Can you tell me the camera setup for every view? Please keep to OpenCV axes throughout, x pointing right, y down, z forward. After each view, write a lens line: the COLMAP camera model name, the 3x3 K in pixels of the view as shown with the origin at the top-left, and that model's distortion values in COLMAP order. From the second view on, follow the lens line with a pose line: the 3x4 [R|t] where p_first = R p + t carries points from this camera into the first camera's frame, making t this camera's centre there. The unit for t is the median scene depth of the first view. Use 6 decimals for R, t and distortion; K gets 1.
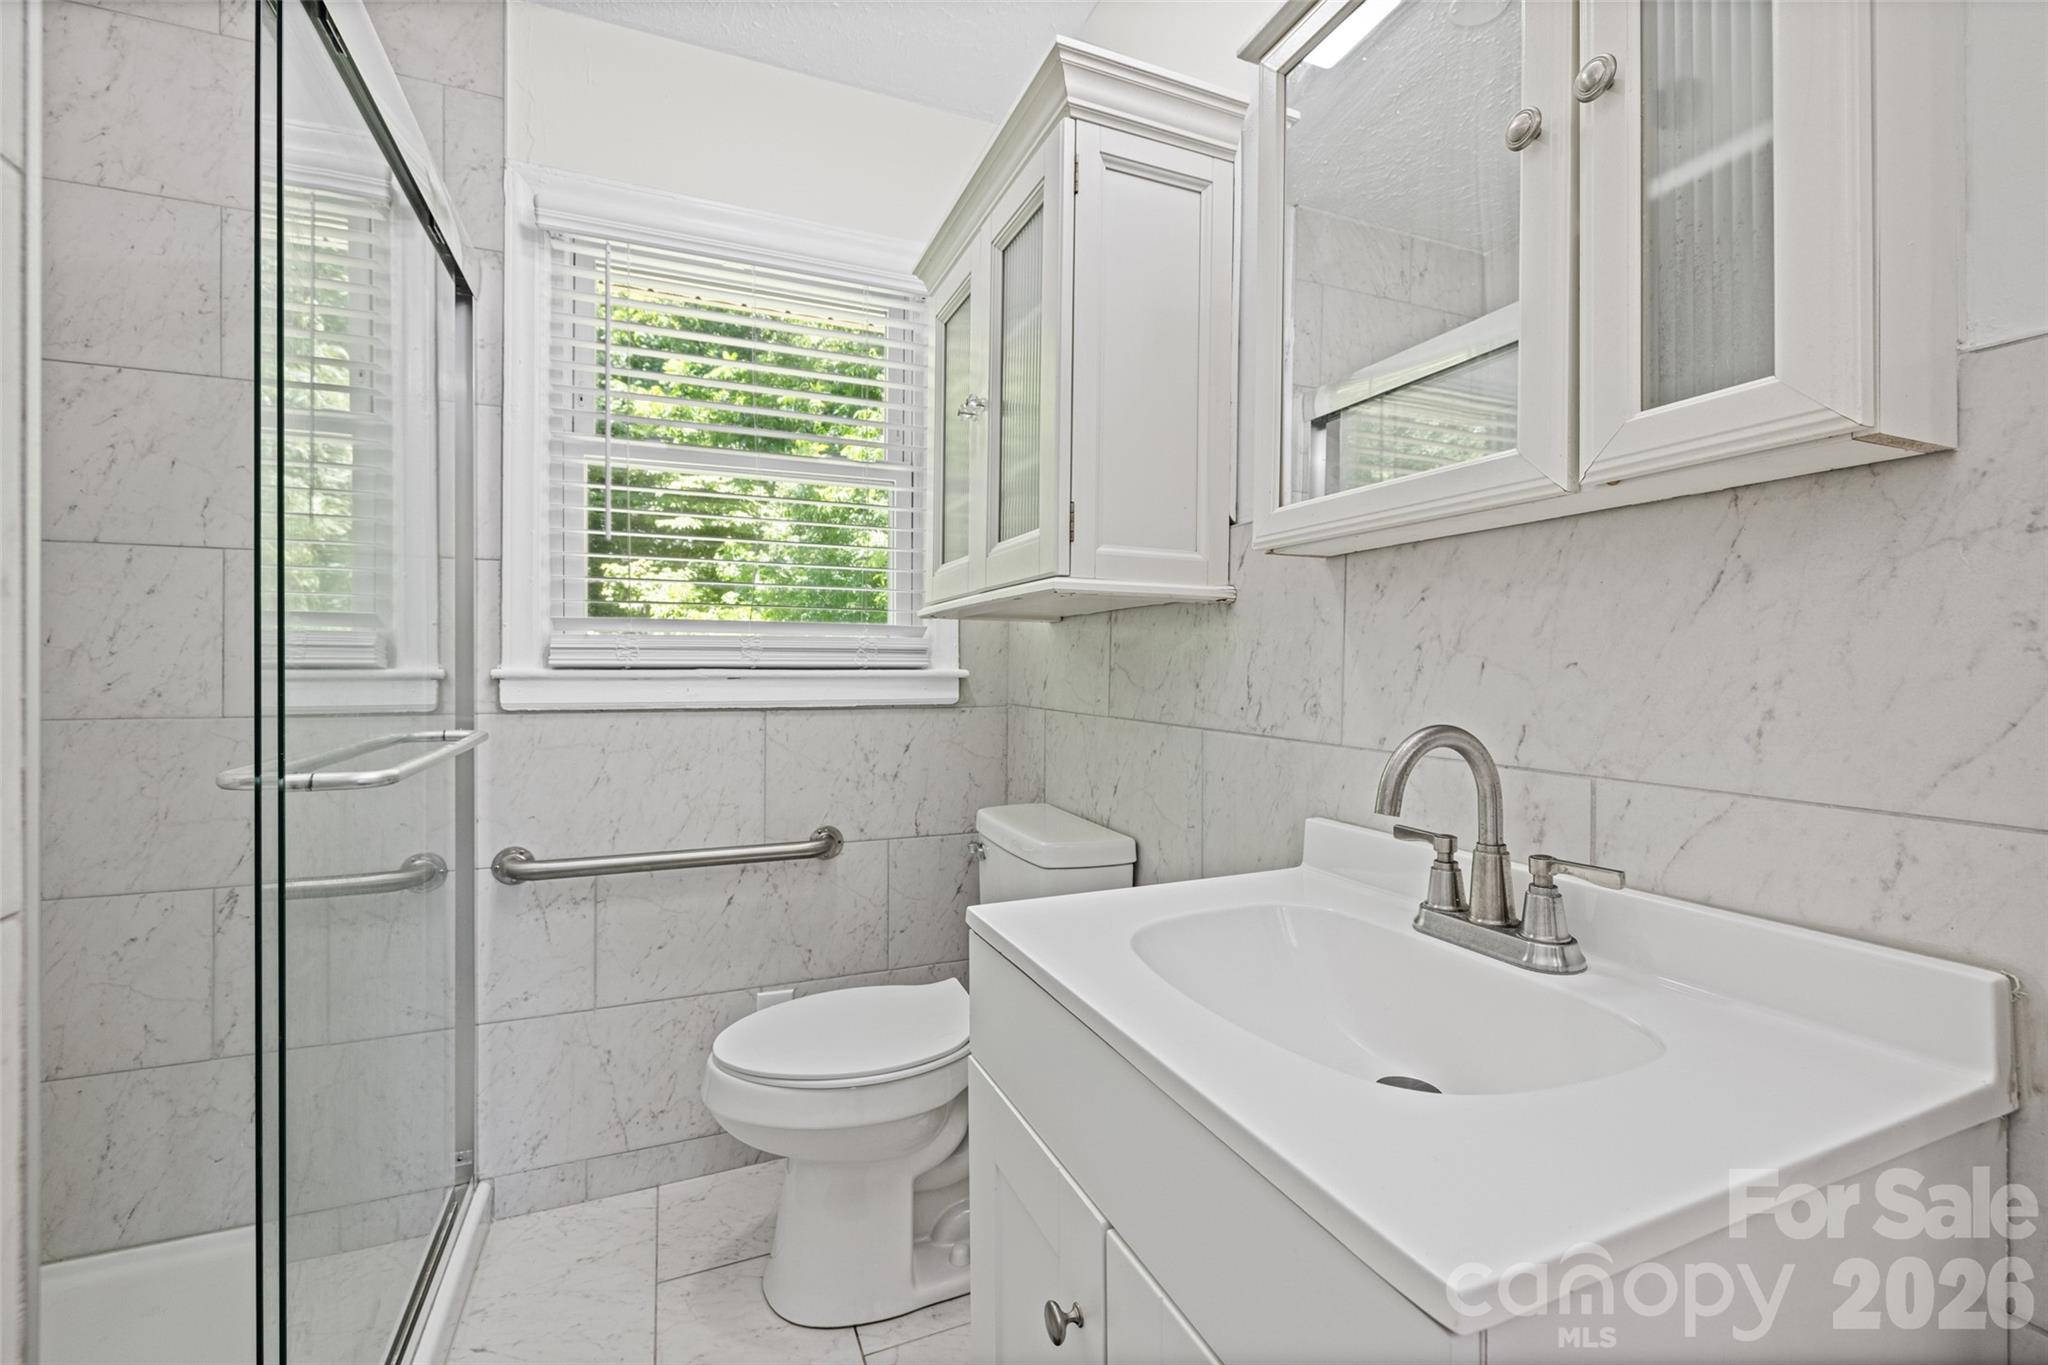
lens RADIAL K [[857.8, 0, 1018.9], [0, 857.8, 670.7], [0, 0, 1]] dist [-0.002185, -0.000085]
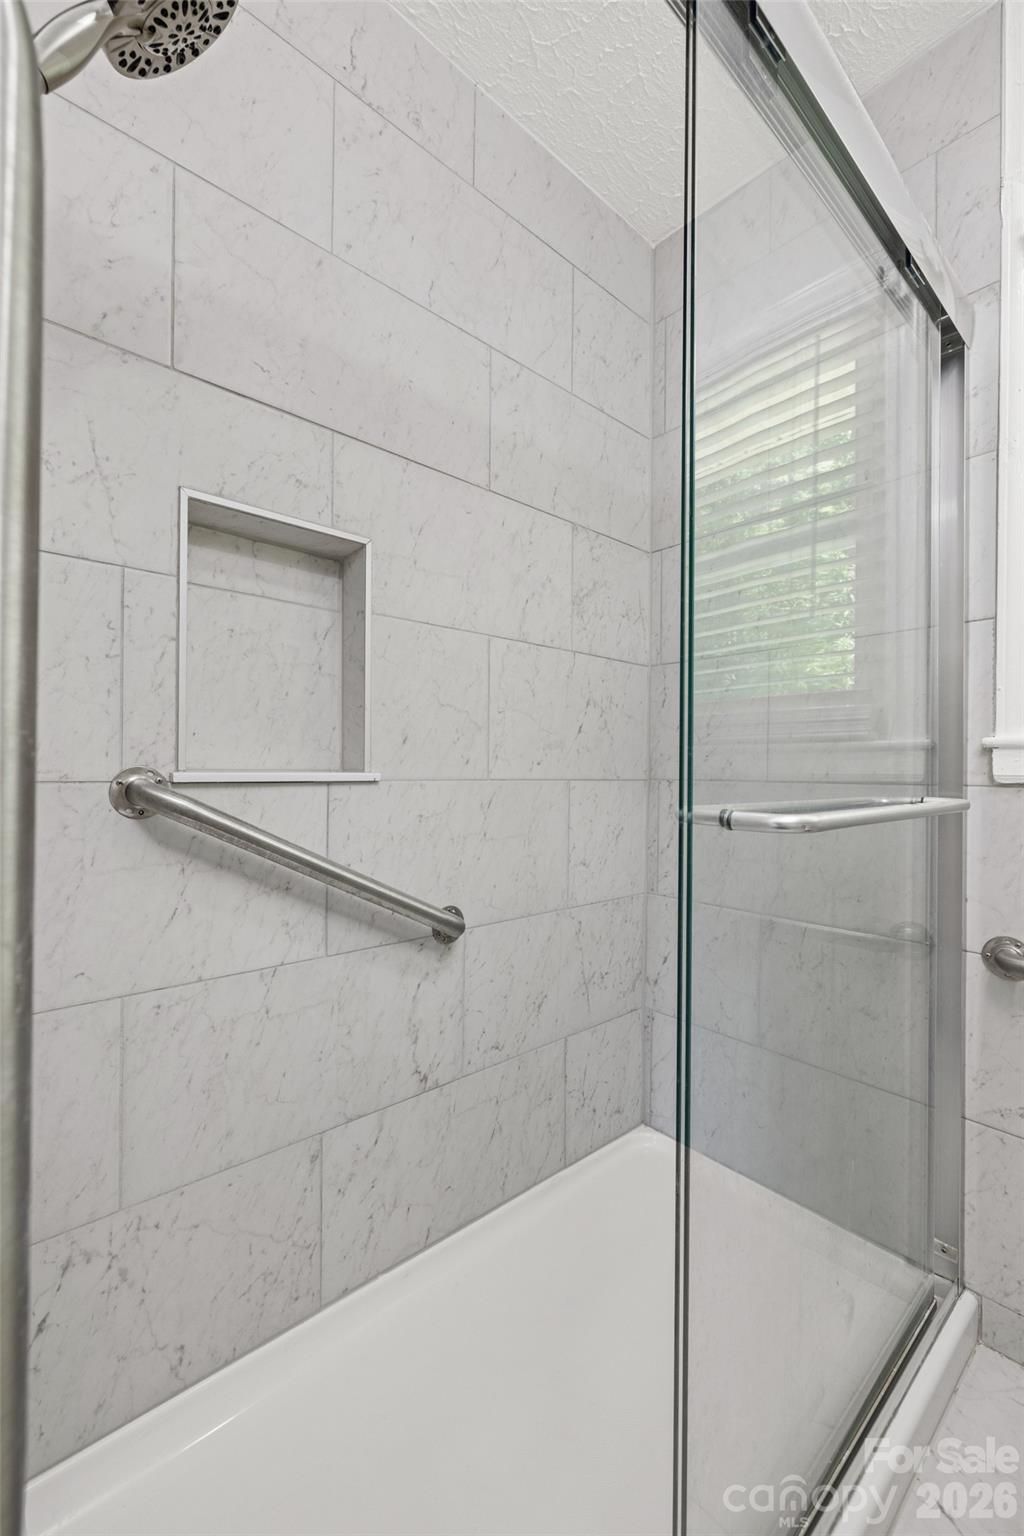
lens RADIAL K [[650.3, 0, 512.0], [0, 650.3, 768.0], [0, 0, 1]] dist [-0.001818, 0.000005]
pose [[0.333610, -0.004229, -0.942702, -0.126452], [-0.013884, 0.999859, -0.009398, 0.044315], [0.942609, 0.016224, 0.333504, 0.289542]]
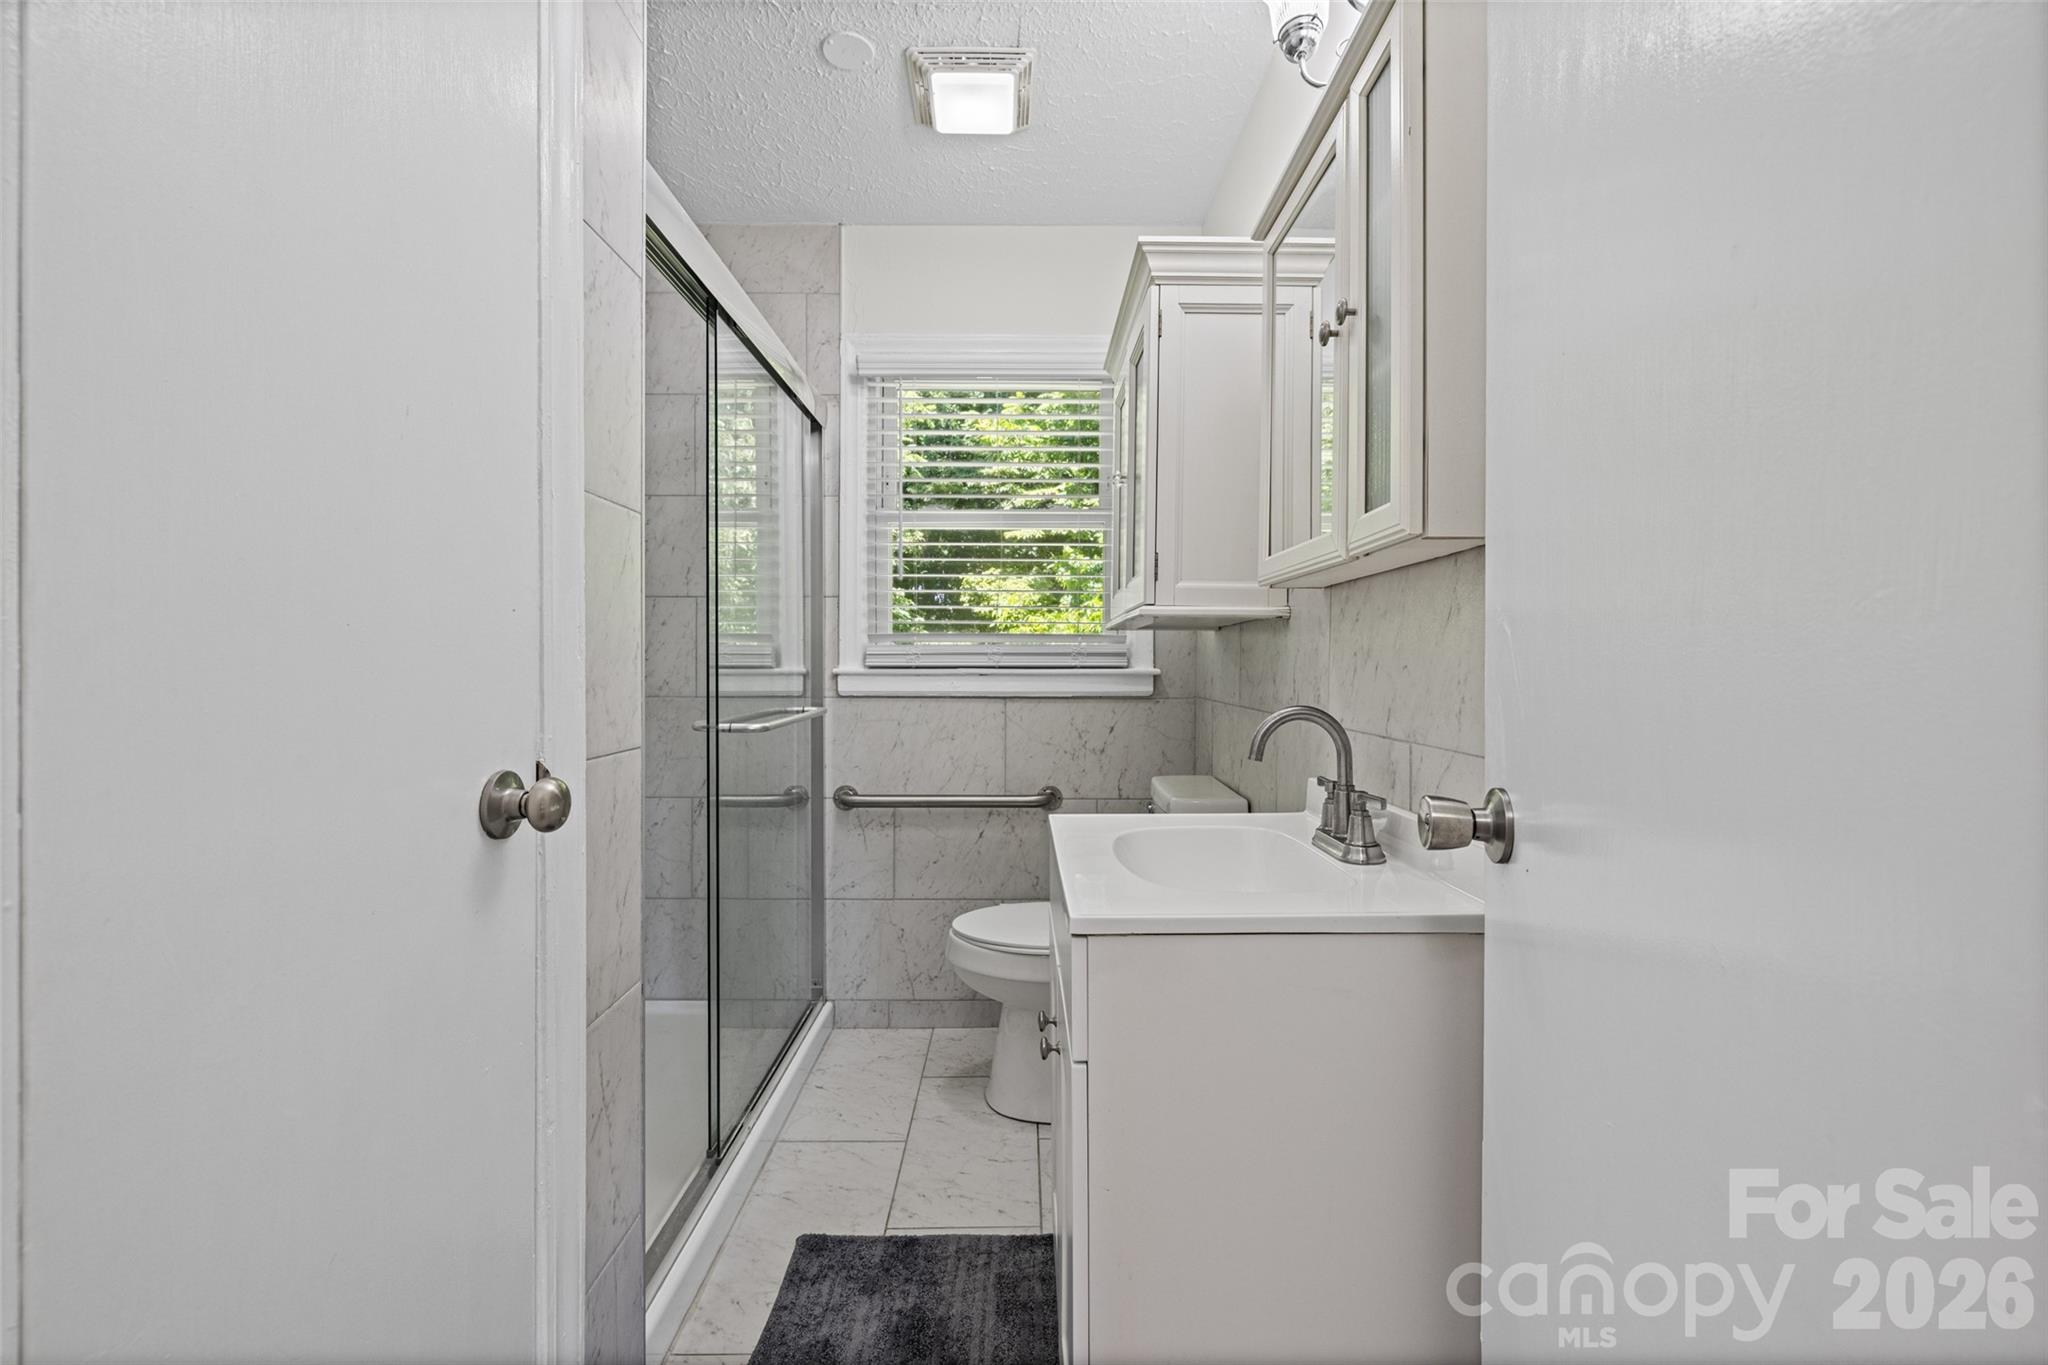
lens RADIAL K [[867.1, 0, 1016.1], [0, 867.1, 672.2], [0, 0, 1]] dist [-0.001818, 0.000005]
pose [[0.922177, 0.001862, -0.386763, 0.285073], [-0.000109, 0.999990, 0.004555, -0.002219], [0.386767, -0.004158, 0.922168, -0.302681]]
